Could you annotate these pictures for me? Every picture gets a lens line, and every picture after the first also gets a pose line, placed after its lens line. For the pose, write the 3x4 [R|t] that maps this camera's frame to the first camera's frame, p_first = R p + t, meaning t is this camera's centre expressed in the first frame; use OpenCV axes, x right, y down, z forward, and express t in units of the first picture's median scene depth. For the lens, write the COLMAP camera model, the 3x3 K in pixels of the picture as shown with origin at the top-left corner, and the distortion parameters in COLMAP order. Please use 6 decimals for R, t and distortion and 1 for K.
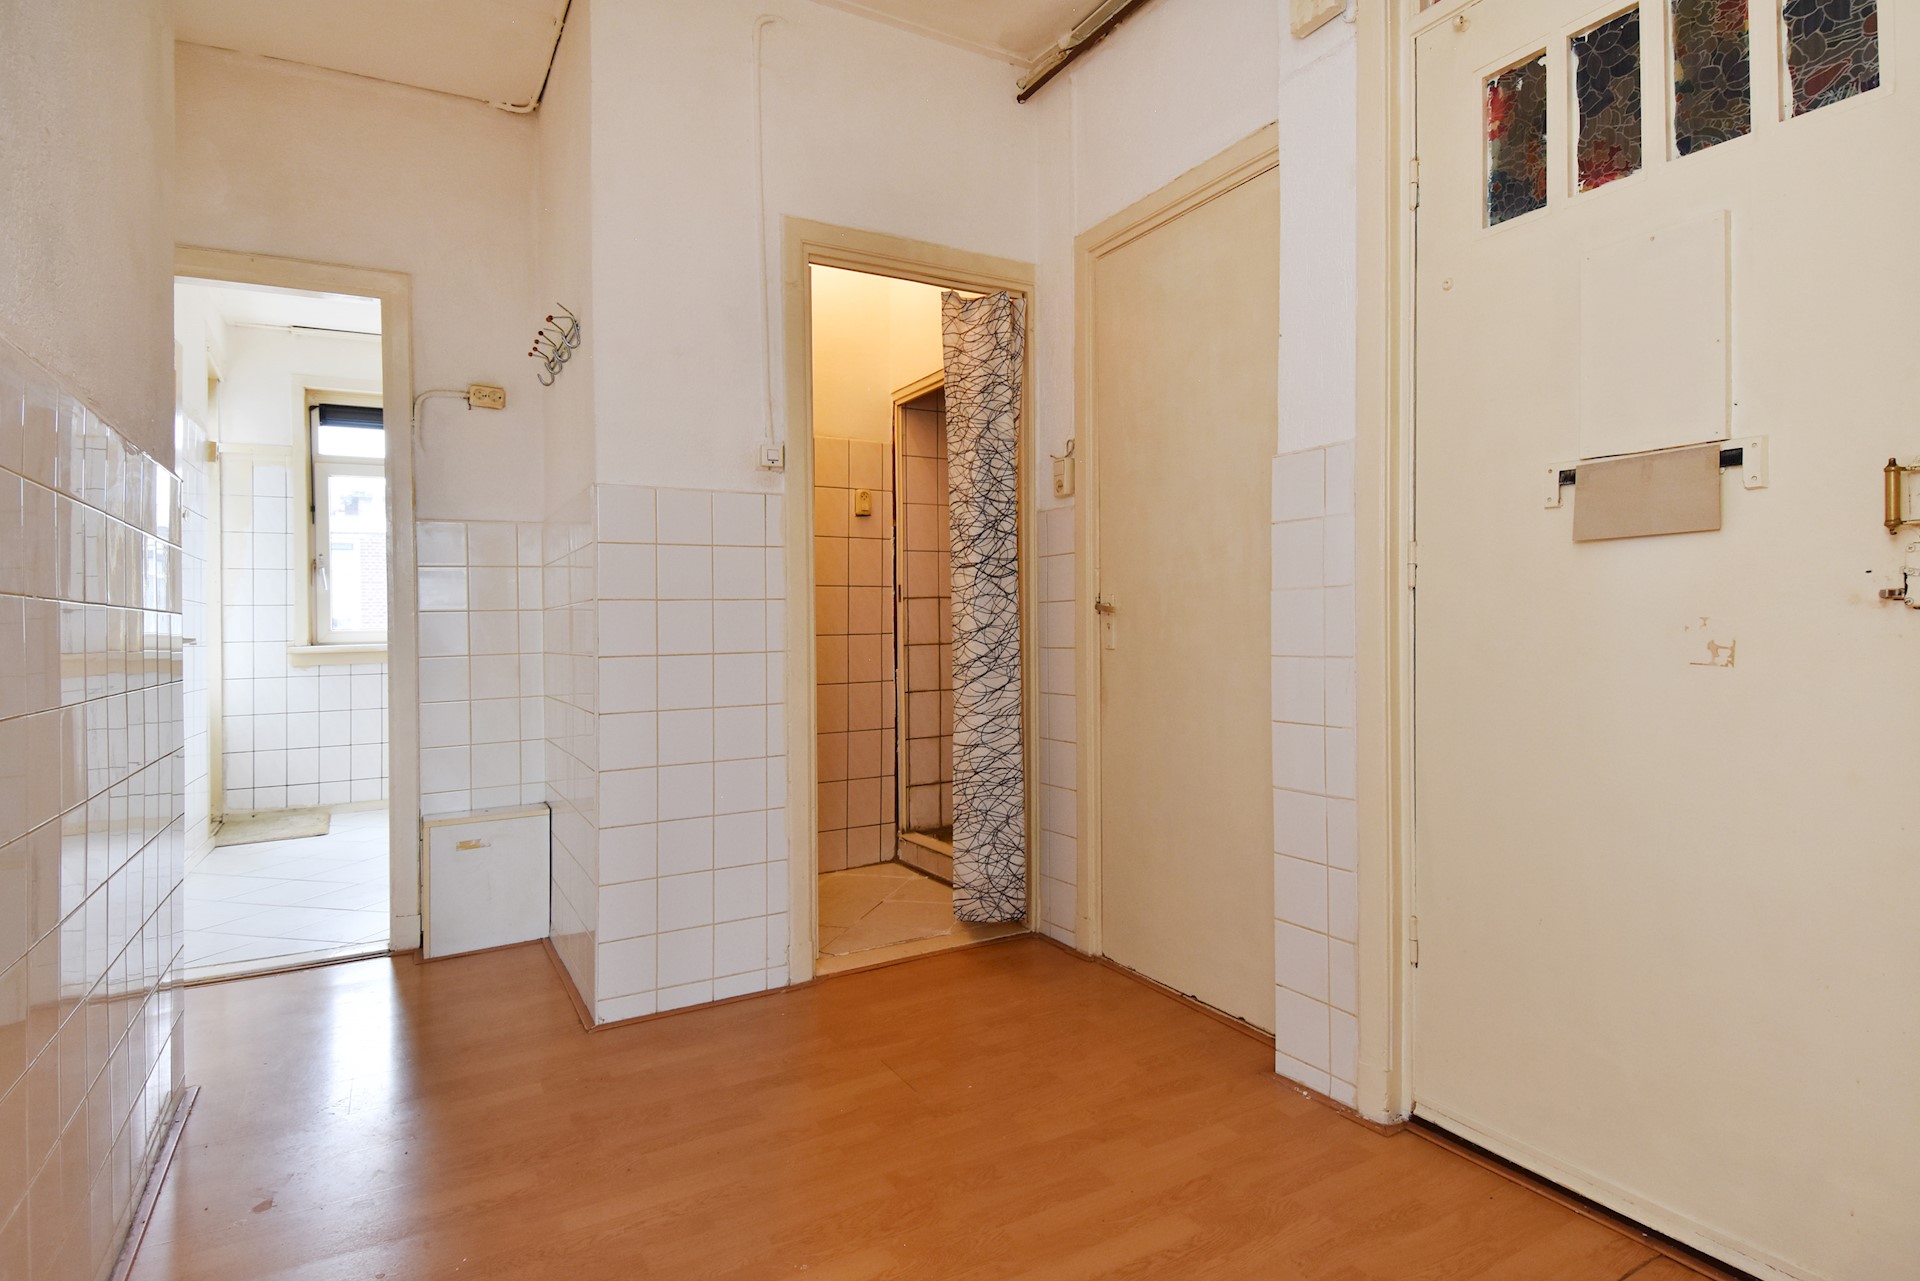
lens RADIAL K [[993.3, 0, 954.8], [0, 993.3, 634.1], [0, 0, 1]] dist [0.007885, -0.018827]
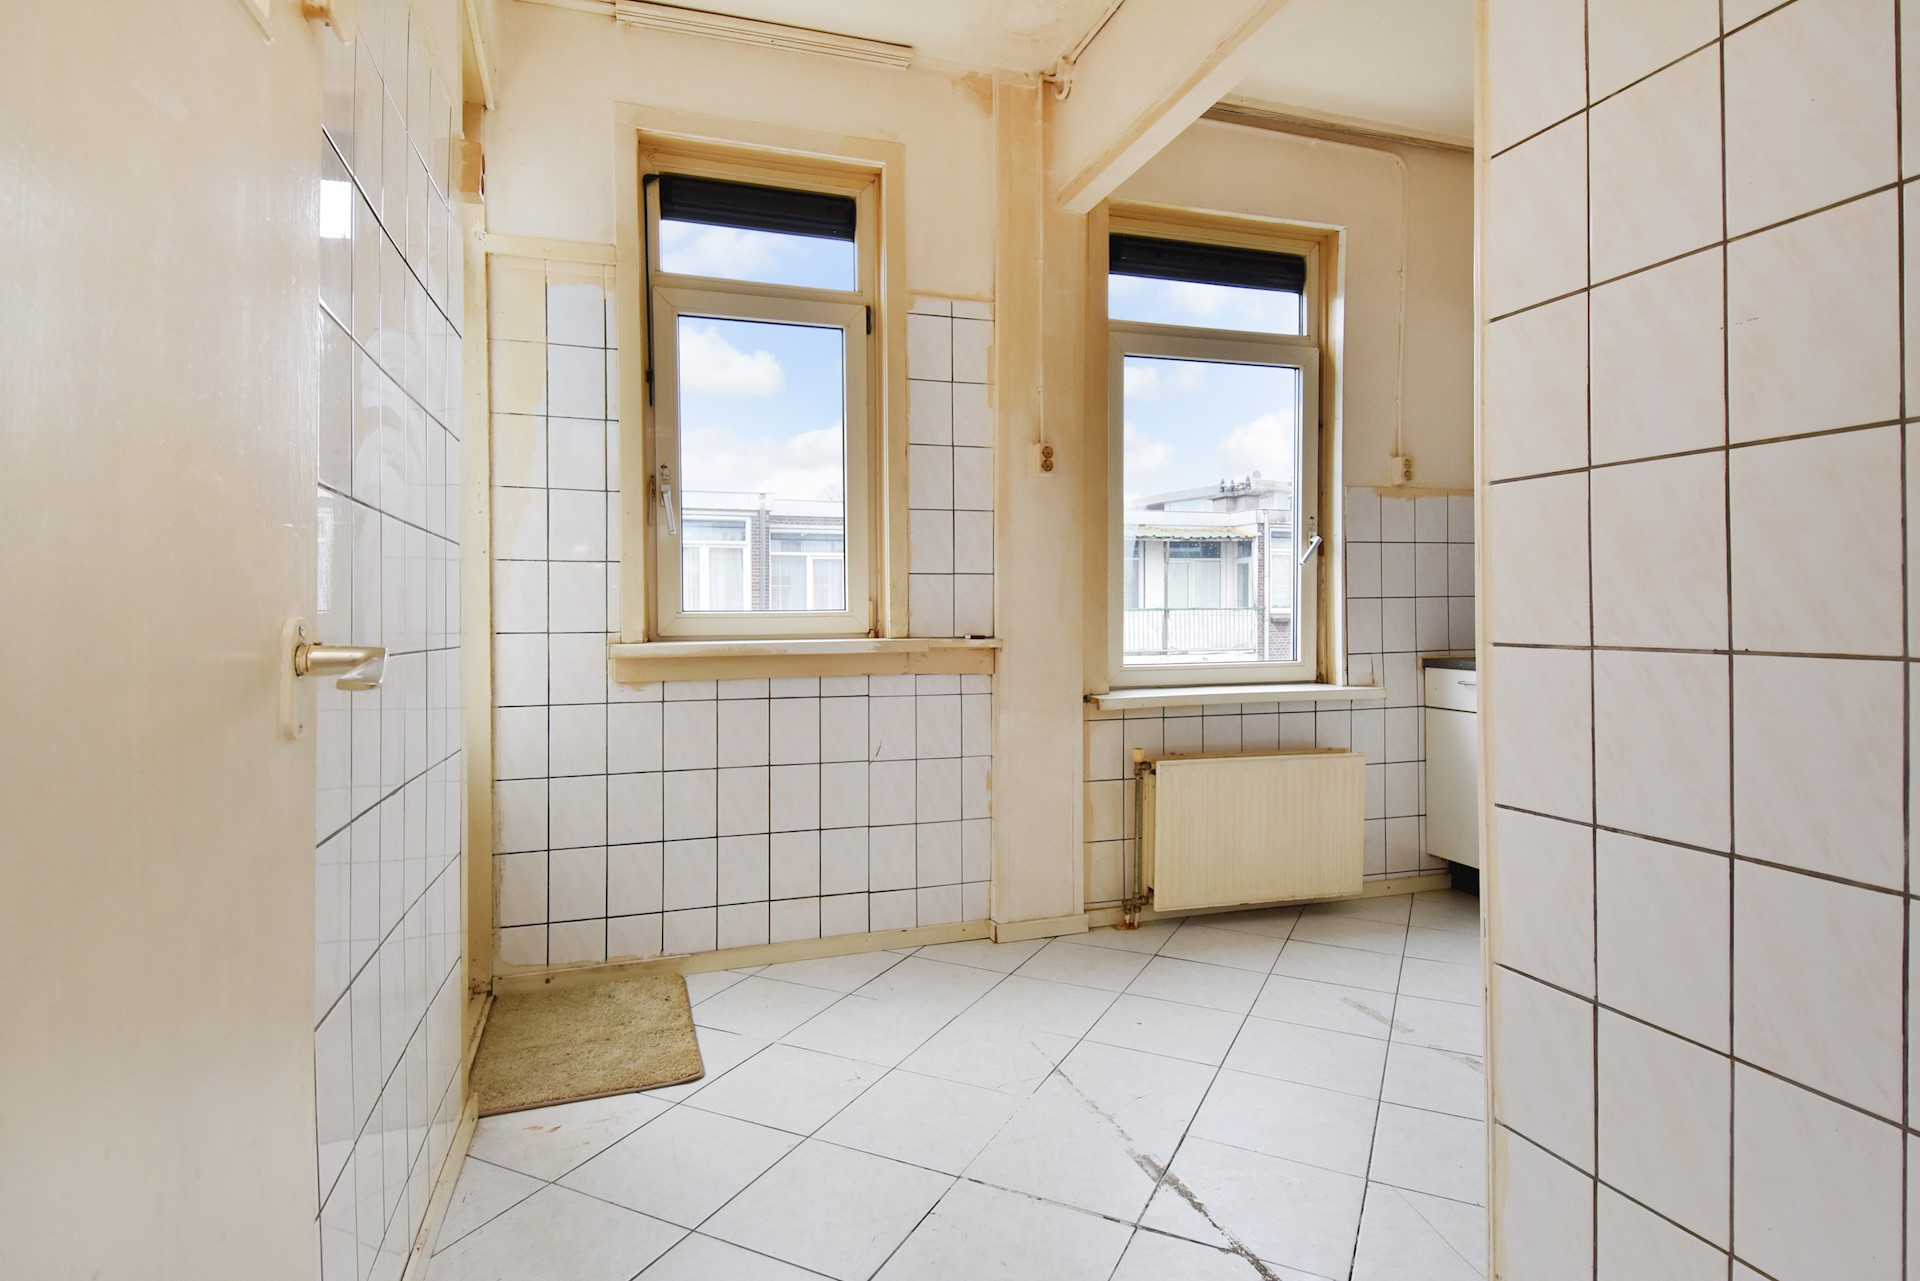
lens RADIAL K [[993.3, 0, 964.2], [0, 993.3, 654.7], [0, 0, 1]] dist [0.007885, -0.018827]
pose [[0.978781, 0.020952, -0.203834, -0.389027], [-0.014640, 0.999367, 0.032426, -0.000874], [0.204384, -0.028754, 0.978468, 0.538406]]
